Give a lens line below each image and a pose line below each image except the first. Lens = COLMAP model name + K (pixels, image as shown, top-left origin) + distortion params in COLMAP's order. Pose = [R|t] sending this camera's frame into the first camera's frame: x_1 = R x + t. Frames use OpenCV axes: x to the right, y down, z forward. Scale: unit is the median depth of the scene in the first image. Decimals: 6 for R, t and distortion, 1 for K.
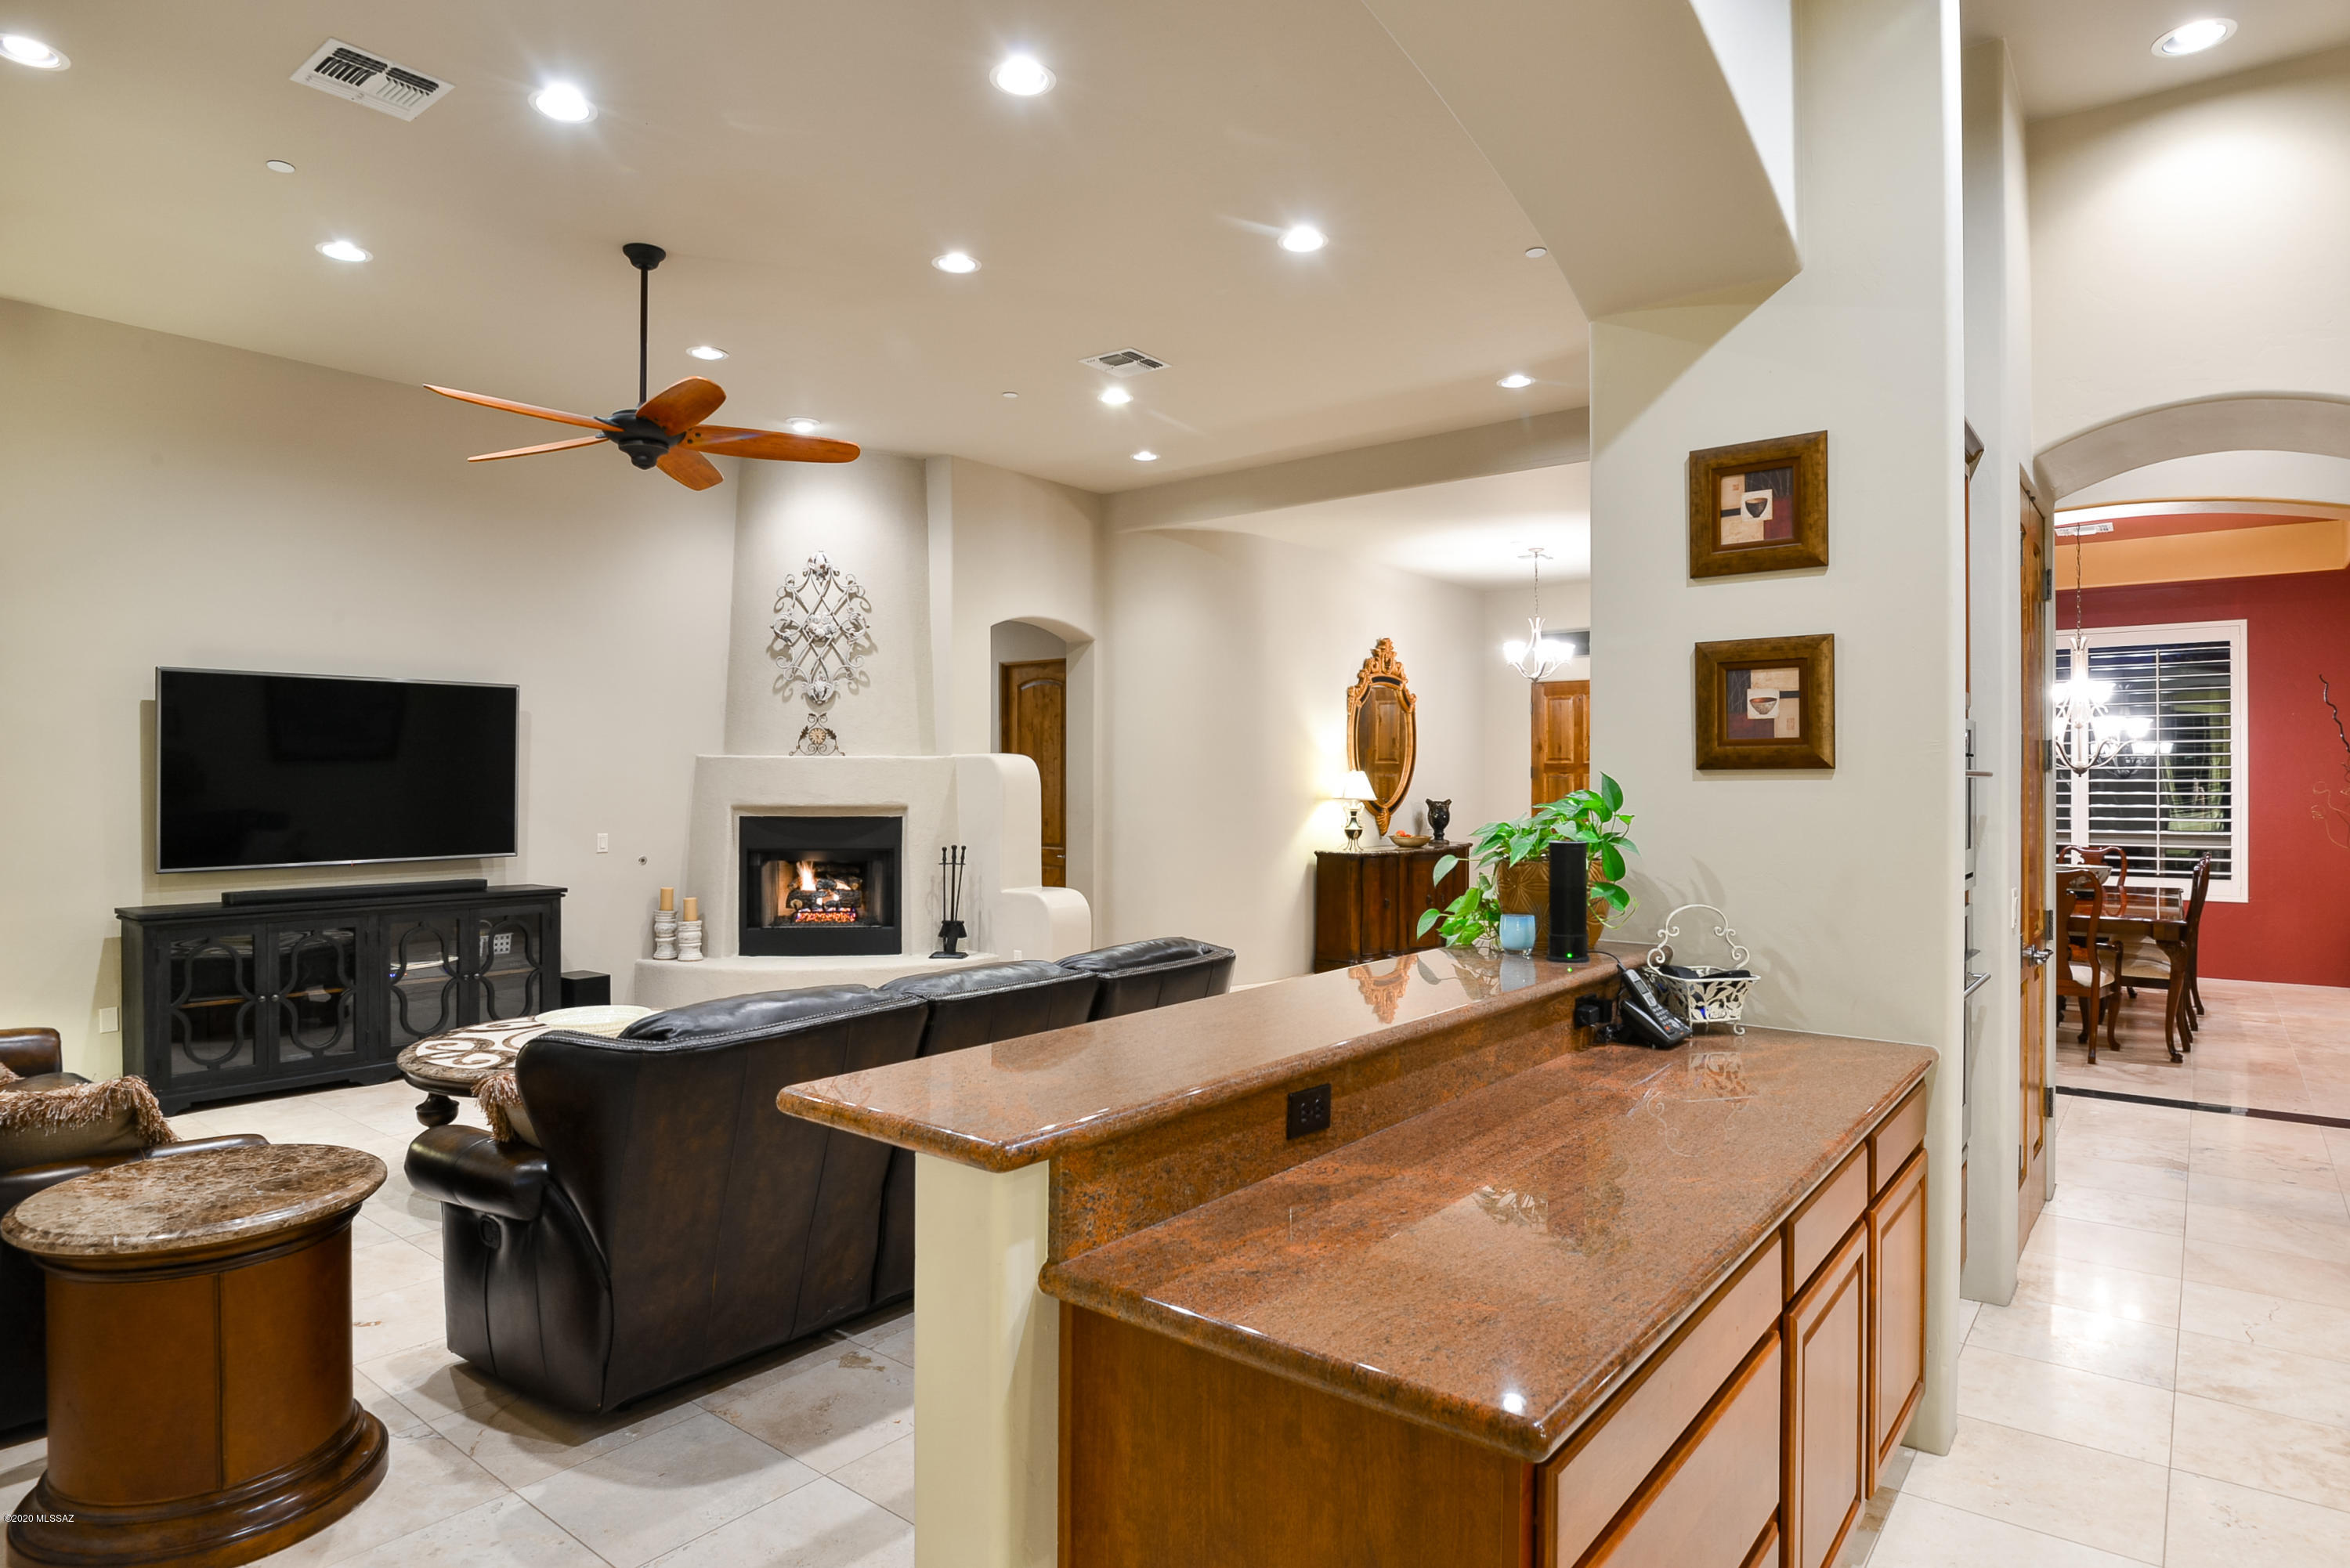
lens RADIAL K [[1292.9, 0, 1172.8], [0, 1292.9, 771.4], [0, 0, 1]] dist [-0.013066, -0.006681]
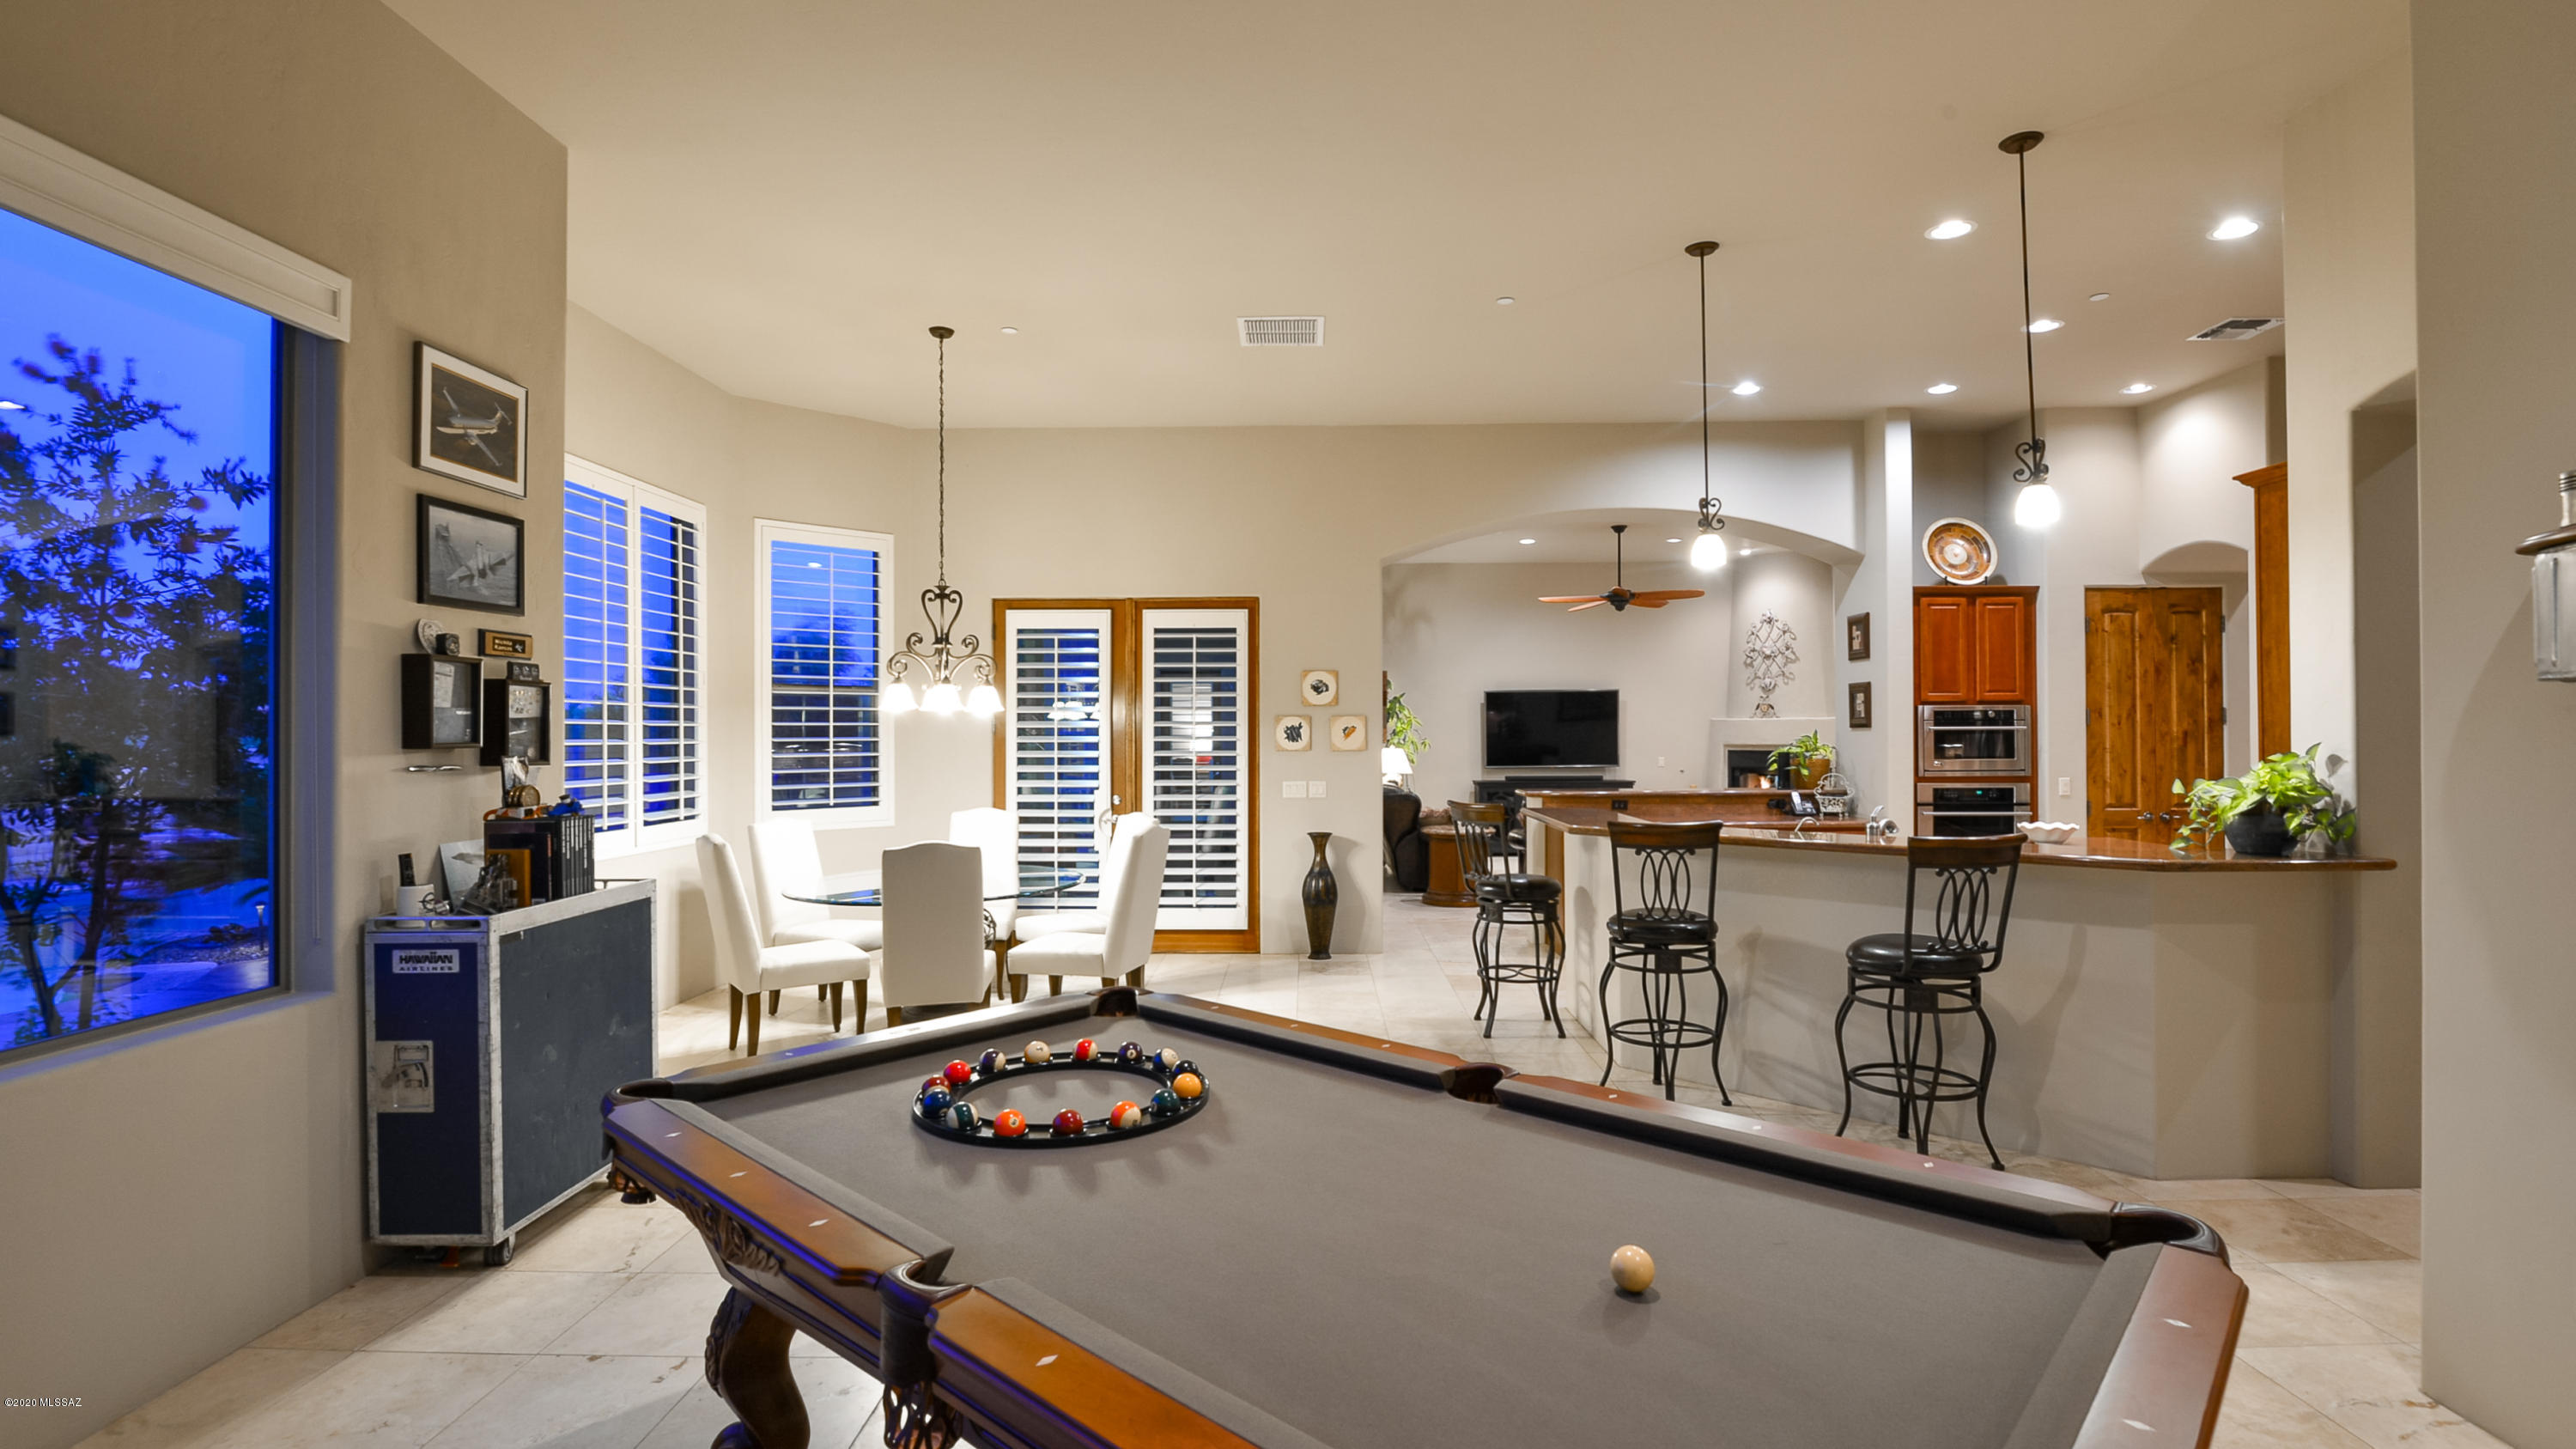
lens RADIAL K [[1226.5, 0, 1297.9], [0, 1226.5, 726.9], [0, 0, 1]] dist [-0.001906, -0.000171]
pose [[0.621803, -0.007319, -0.783140, 0.811026], [0.010619, 0.999943, -0.000914, -0.006266], [0.783102, -0.007748, 0.621845, -0.753517]]
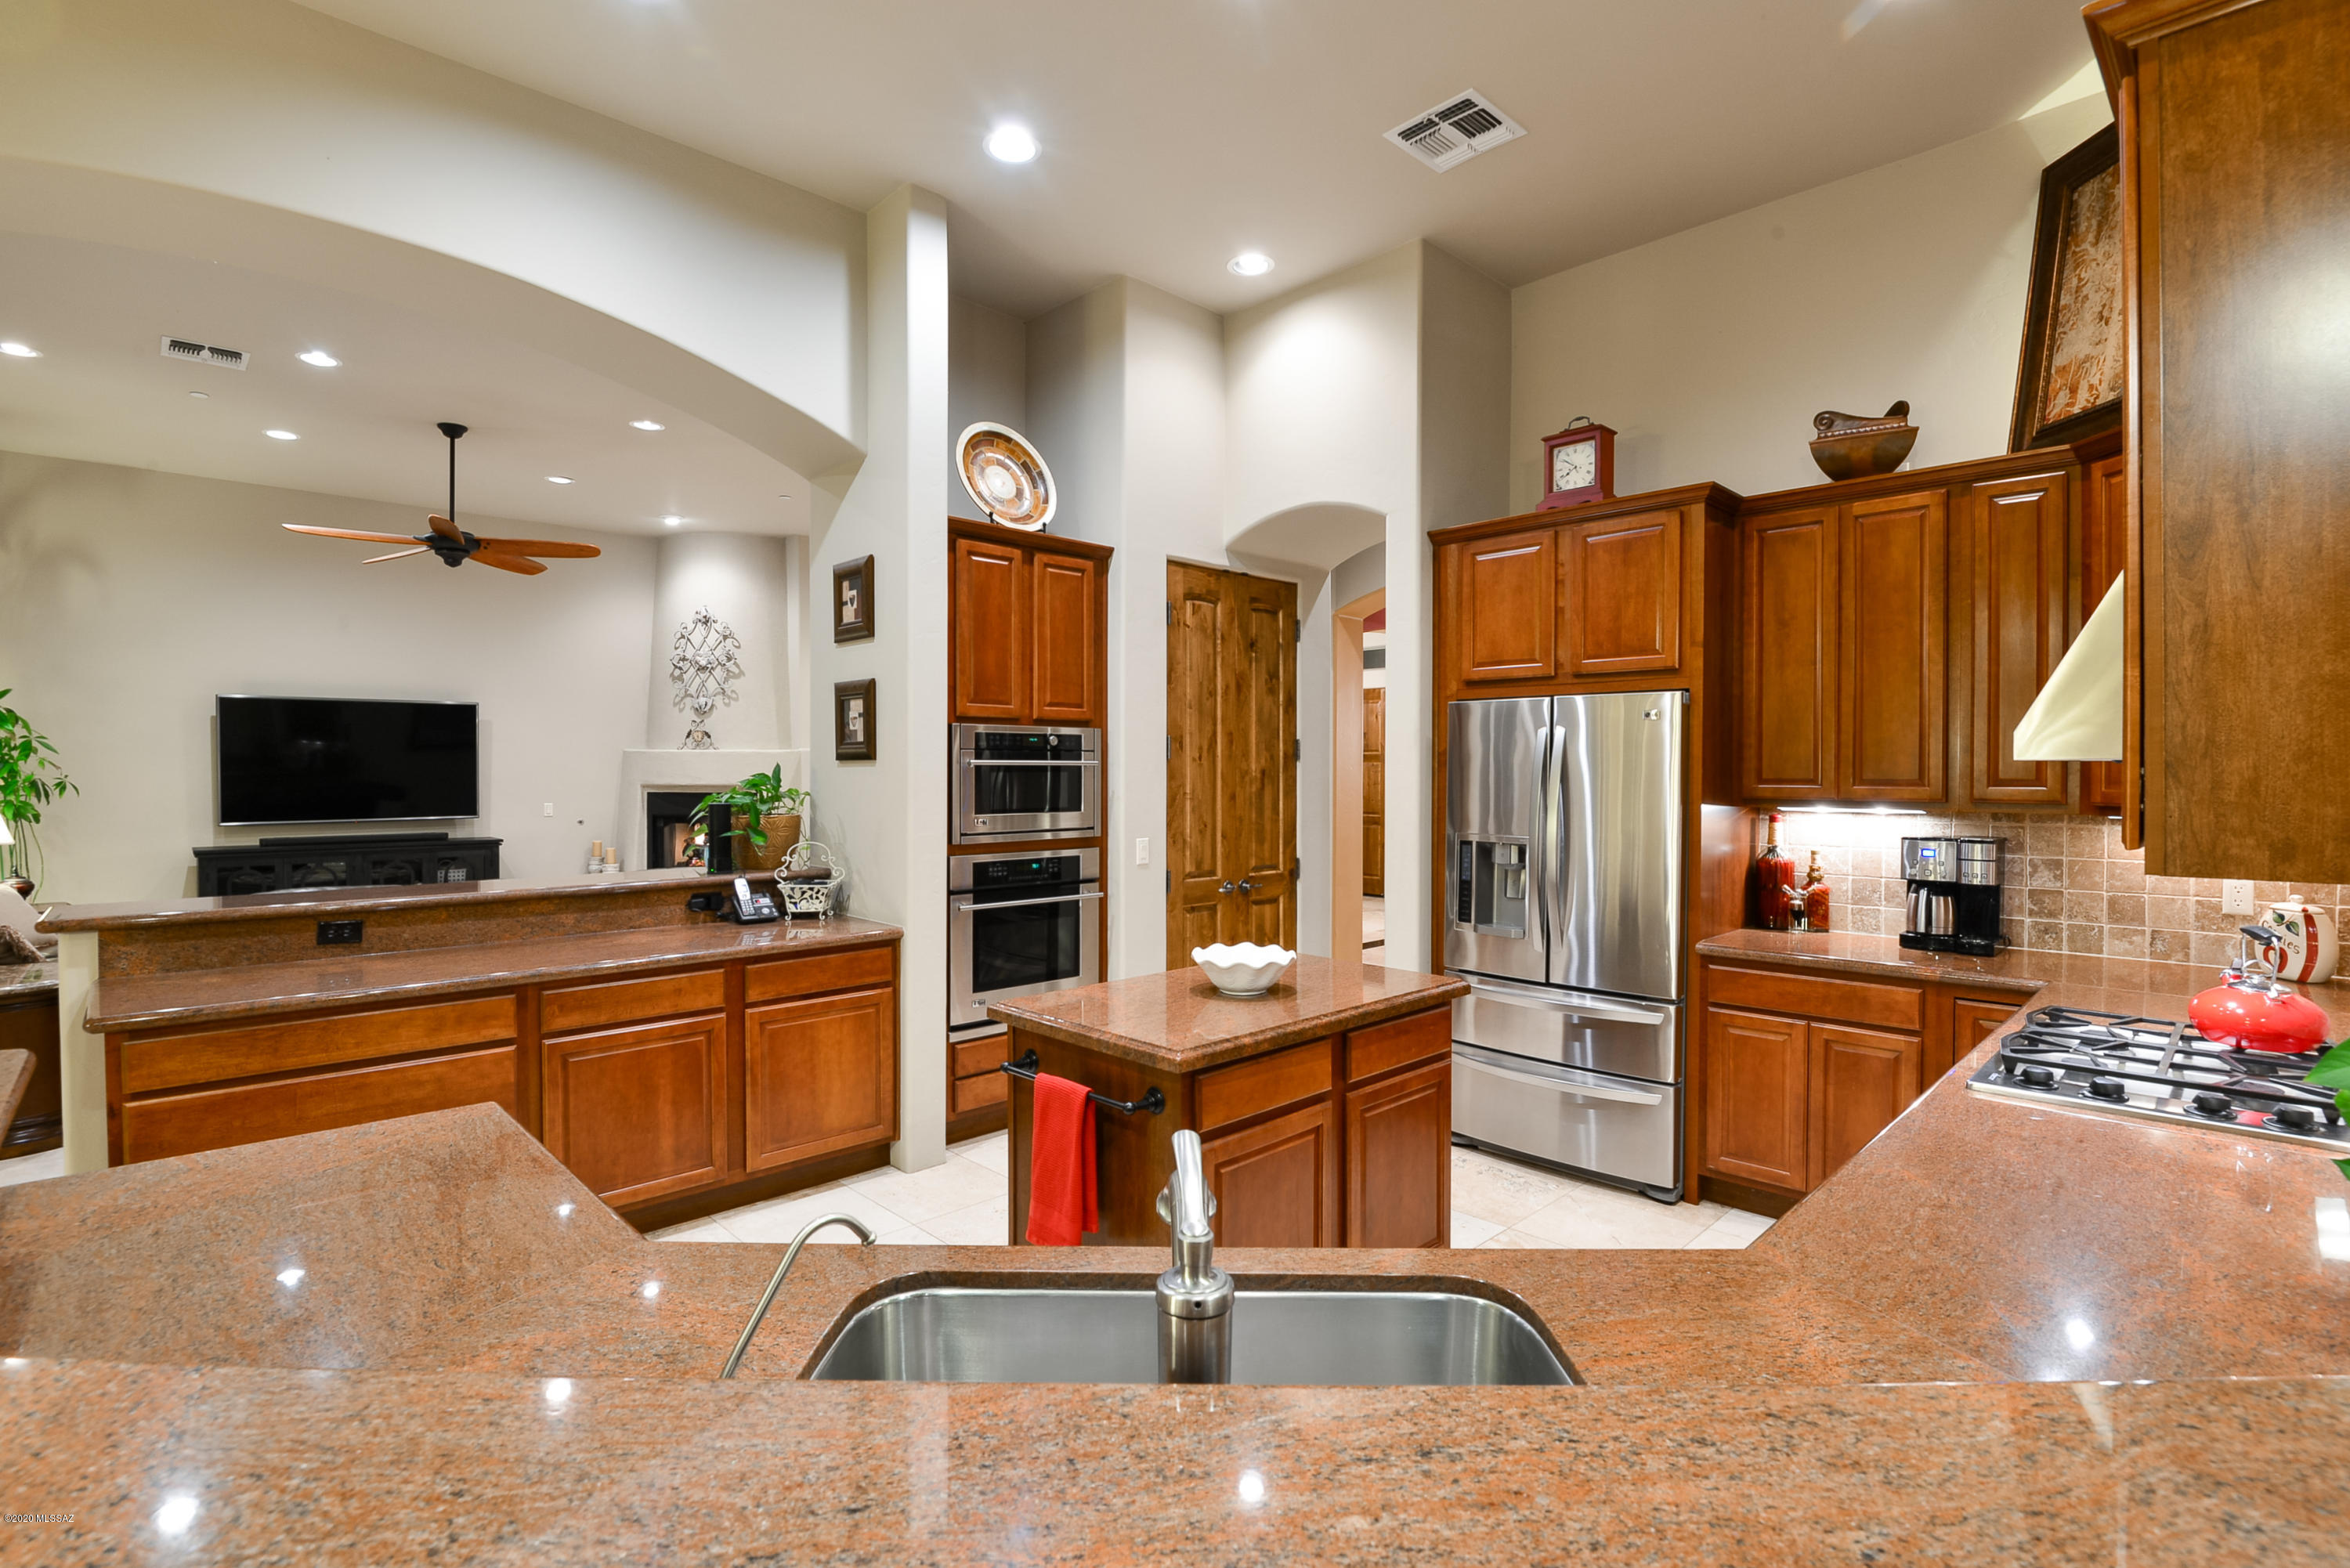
lens RADIAL K [[1083.2, 0, 1186.6], [0, 1083.2, 783.6], [0, 0, 1]] dist [-0.017593, -0.002098]
pose [[0.992838, 0.003075, -0.119428, 0.461708], [-0.000507, 0.999768, 0.021531, -0.000992], [0.119467, -0.021317, 0.992609, -0.139713]]
